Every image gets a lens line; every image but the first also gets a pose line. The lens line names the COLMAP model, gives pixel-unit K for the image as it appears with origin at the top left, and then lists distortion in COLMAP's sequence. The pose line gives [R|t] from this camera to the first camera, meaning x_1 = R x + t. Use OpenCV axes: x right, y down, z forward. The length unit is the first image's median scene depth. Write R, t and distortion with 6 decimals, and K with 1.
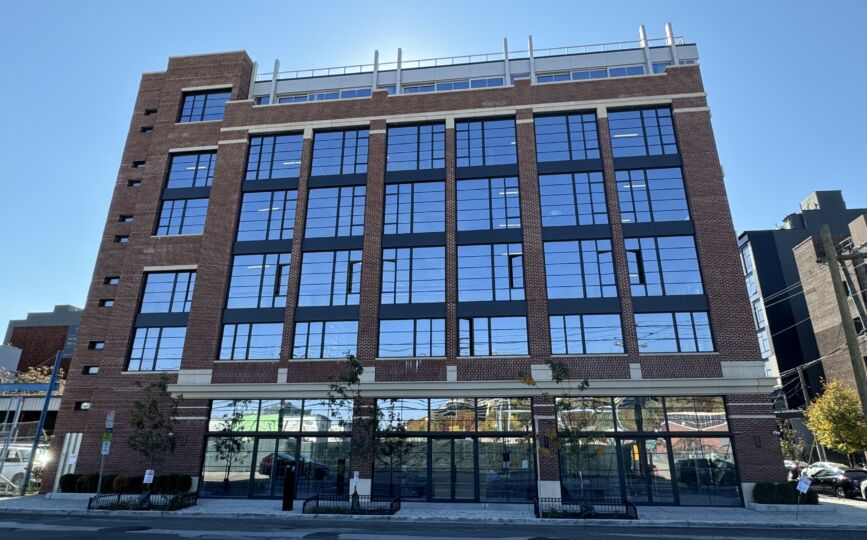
lens RADIAL K [[484.7, 0, 447.0], [0, 484.7, 306.3], [0, 0, 1]] dist [0.001190, 0.002602]
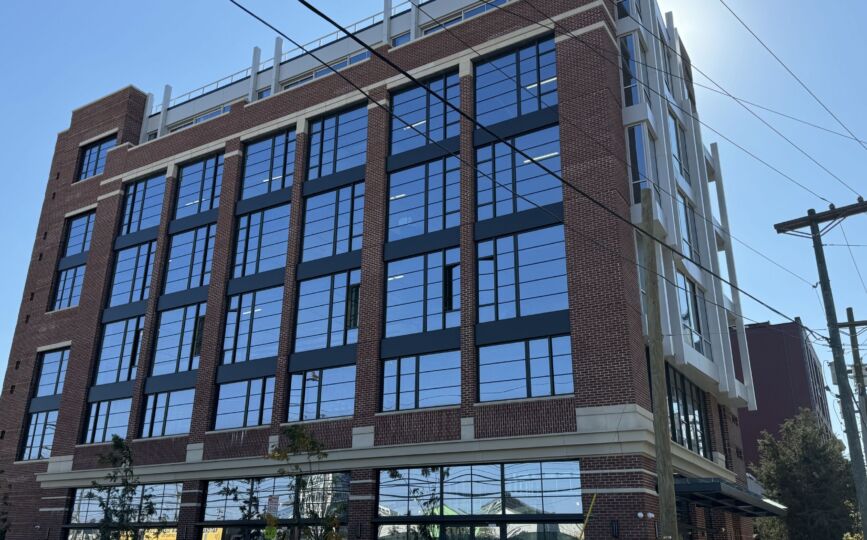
lens RADIAL K [[776.1, 0, 431.6], [0, 776.1, 263.3], [0, 0, 1]] dist [0.115699, -0.118273]
pose [[0.897786, -0.148080, -0.414792, 0.691072], [0.125418, 0.988749, -0.081524, -0.019582], [0.422197, 0.021169, 0.906257, -0.078277]]
